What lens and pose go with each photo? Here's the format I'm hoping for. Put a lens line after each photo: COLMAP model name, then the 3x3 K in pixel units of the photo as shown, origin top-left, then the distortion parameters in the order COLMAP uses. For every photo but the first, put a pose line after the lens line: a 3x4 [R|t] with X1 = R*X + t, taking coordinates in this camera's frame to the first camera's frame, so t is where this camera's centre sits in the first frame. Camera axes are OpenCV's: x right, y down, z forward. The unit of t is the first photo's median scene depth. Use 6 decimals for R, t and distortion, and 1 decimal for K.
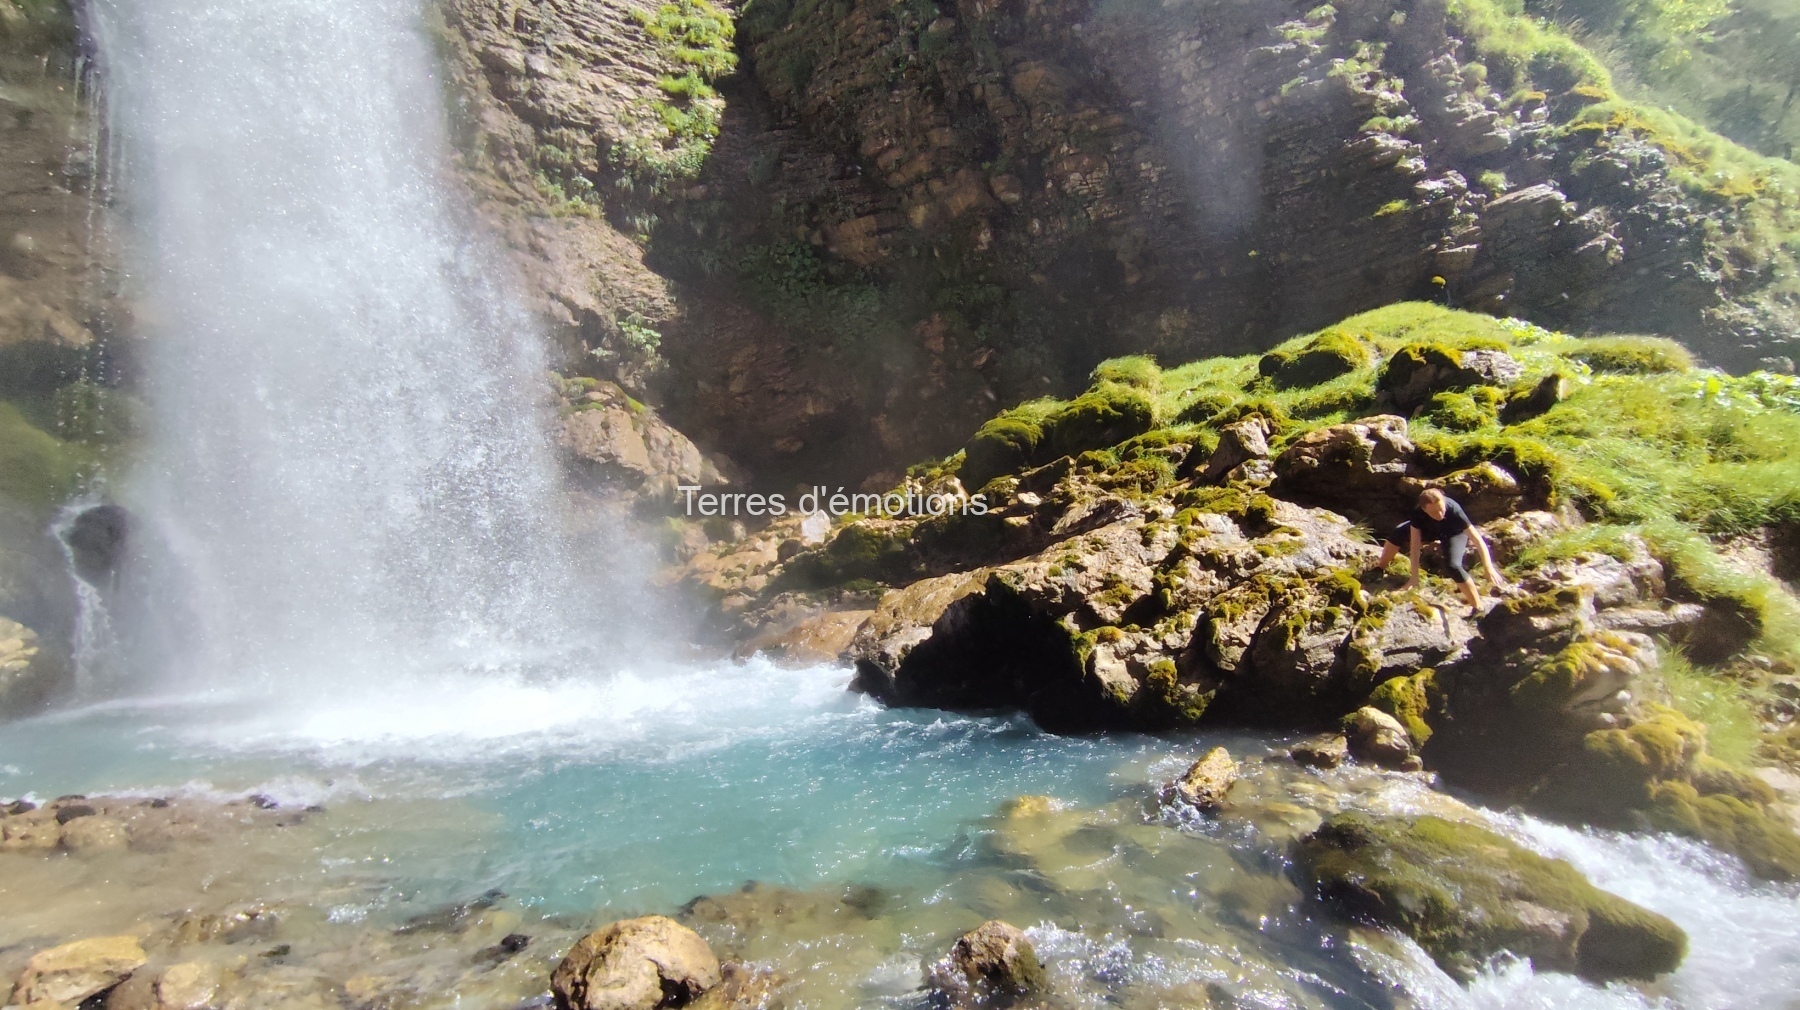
lens RADIAL K [[796.1, 0, 896.8], [0, 796.1, 500.2], [0, 0, 1]] dist [-0.000484, 0.002105]
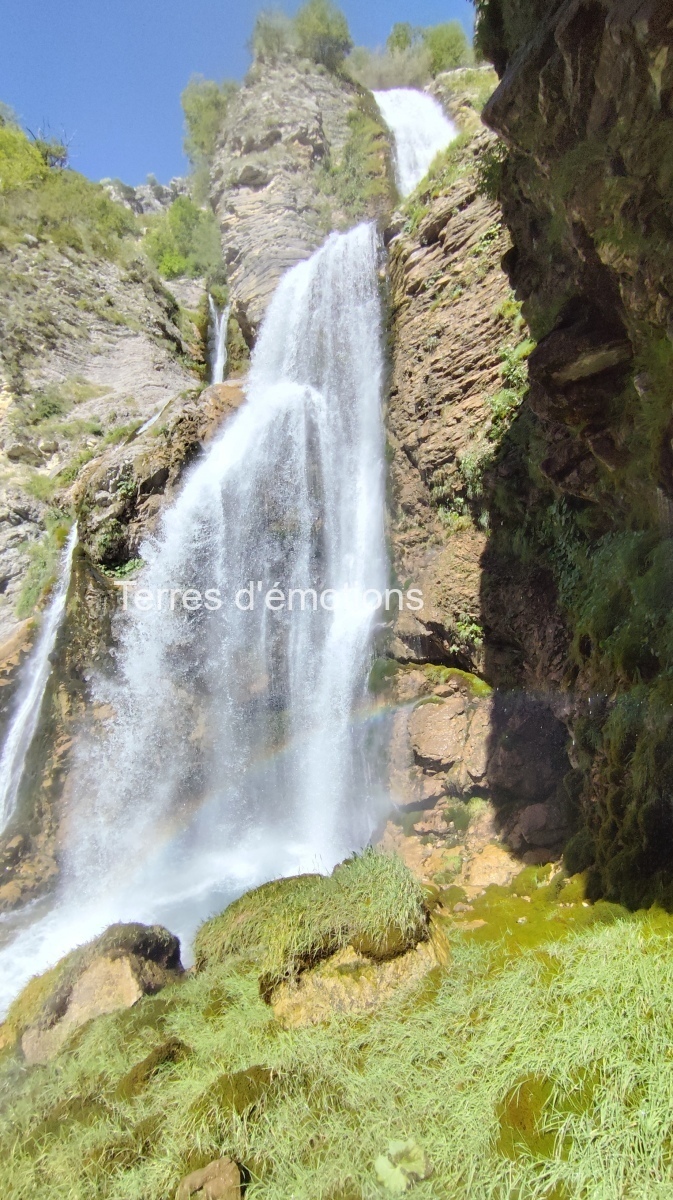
lens RADIAL K [[530.7, 0, 337.6], [0, 530.7, 600.9], [0, 0, 1]] dist [-0.000484, 0.002105]
pose [[-0.043348, -0.020122, -0.998857, 0.454601], [0.158497, 0.986997, -0.026762, -0.255736], [0.986408, -0.159476, -0.039595, 0.832208]]
